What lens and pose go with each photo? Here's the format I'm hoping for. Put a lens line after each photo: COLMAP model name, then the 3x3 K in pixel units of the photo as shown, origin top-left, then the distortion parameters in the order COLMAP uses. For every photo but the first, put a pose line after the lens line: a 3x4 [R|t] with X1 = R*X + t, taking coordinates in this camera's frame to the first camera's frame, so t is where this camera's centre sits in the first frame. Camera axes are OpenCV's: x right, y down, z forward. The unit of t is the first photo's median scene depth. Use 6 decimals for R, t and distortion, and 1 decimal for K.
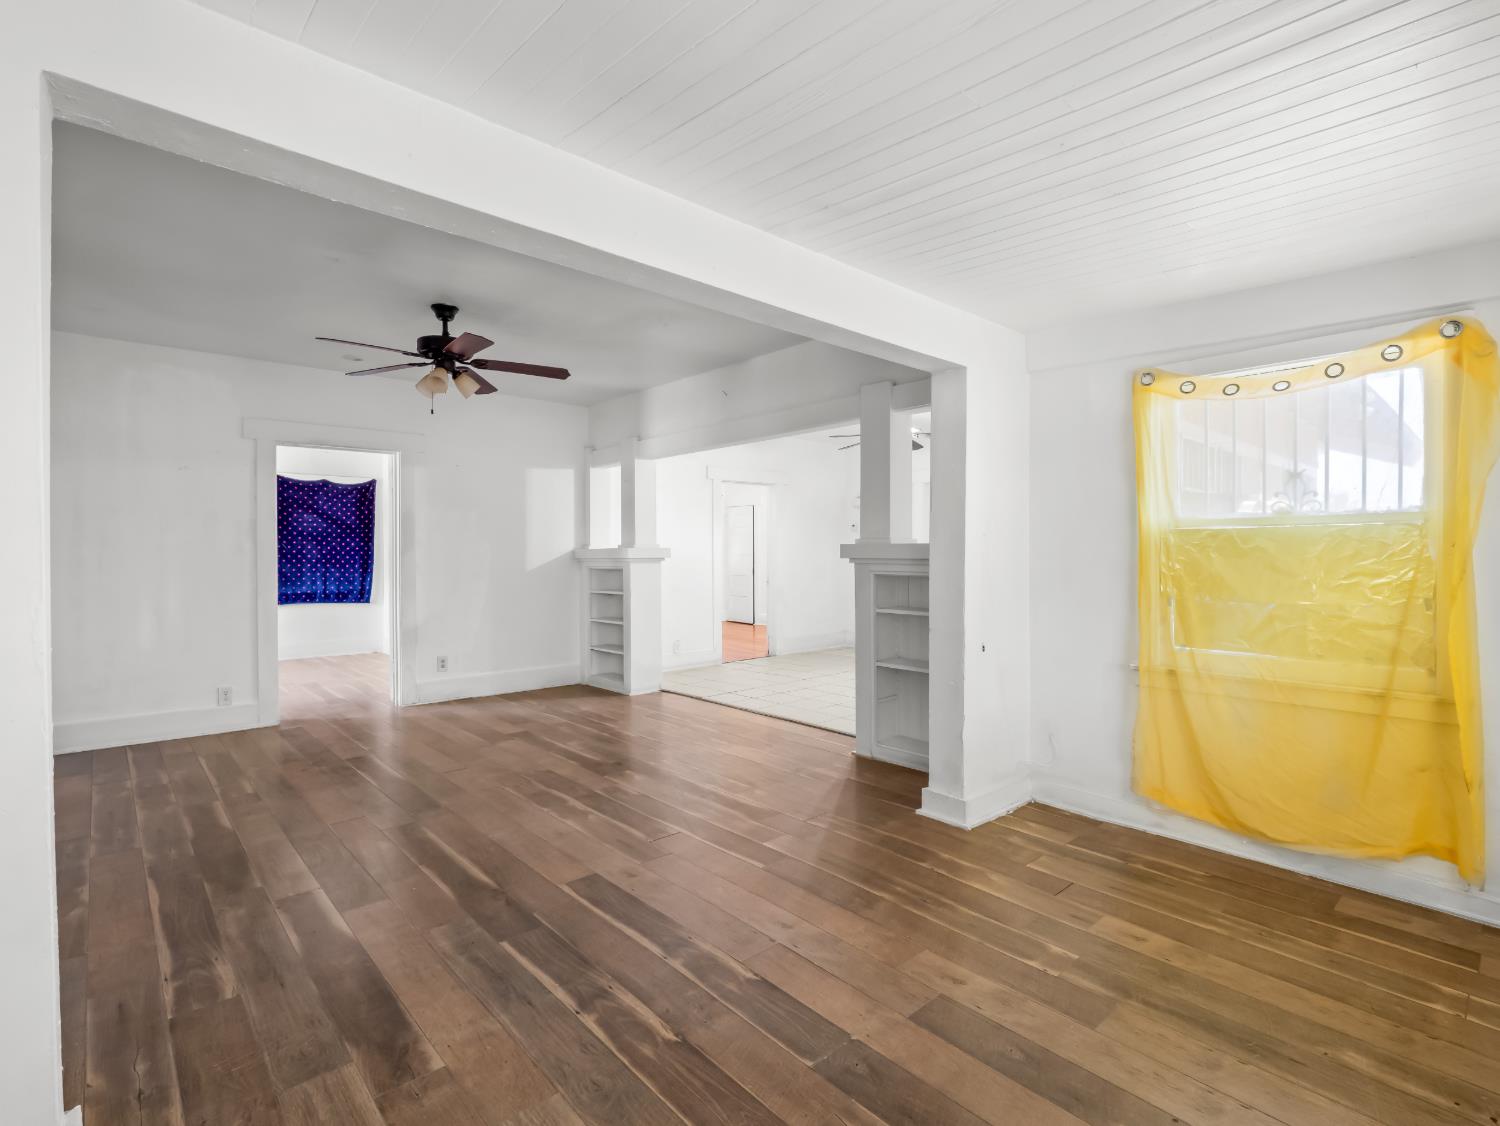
lens RADIAL K [[734.9, 0, 750.7], [0, 734.9, 559.0], [0, 0, 1]] dist [0.000166, -0.012403]
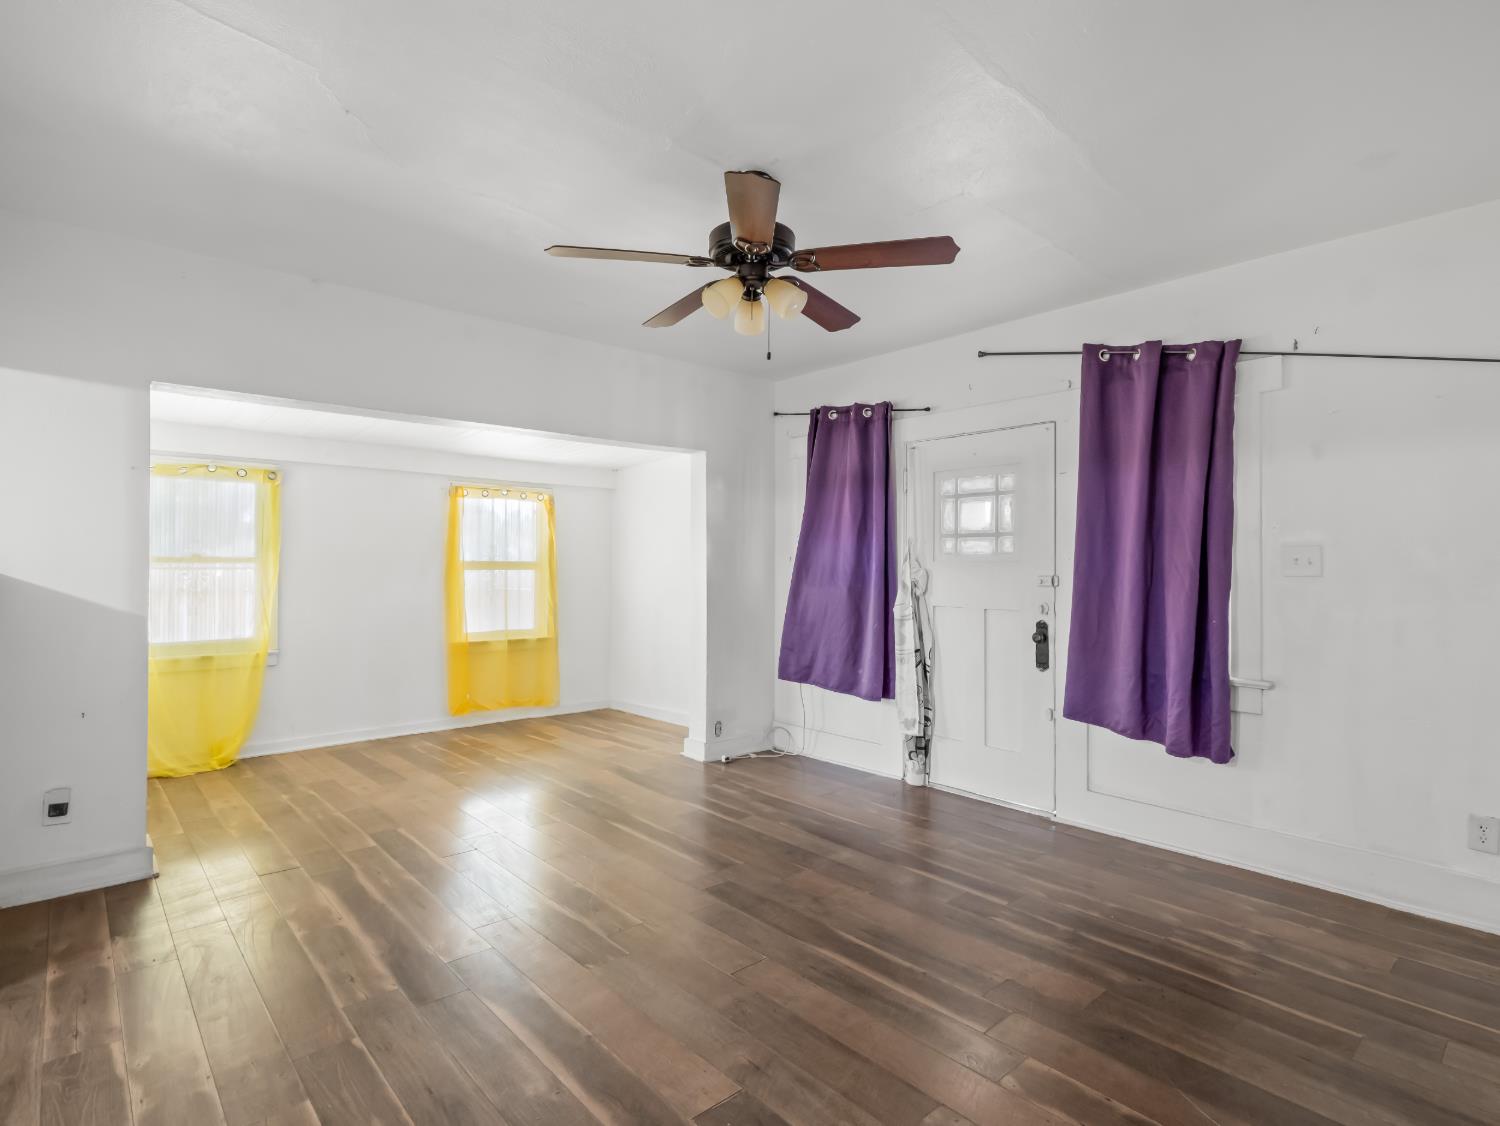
lens RADIAL K [[774.5, 0, 746.5], [0, 774.5, 559.9], [0, 0, 1]] dist [-0.001983, -0.000987]
pose [[-0.999966, -0.001732, 0.008092, -0.686928], [-0.001747, 0.999997, -0.001900, -0.046237], [-0.008089, -0.001914, -0.999965, 2.714258]]
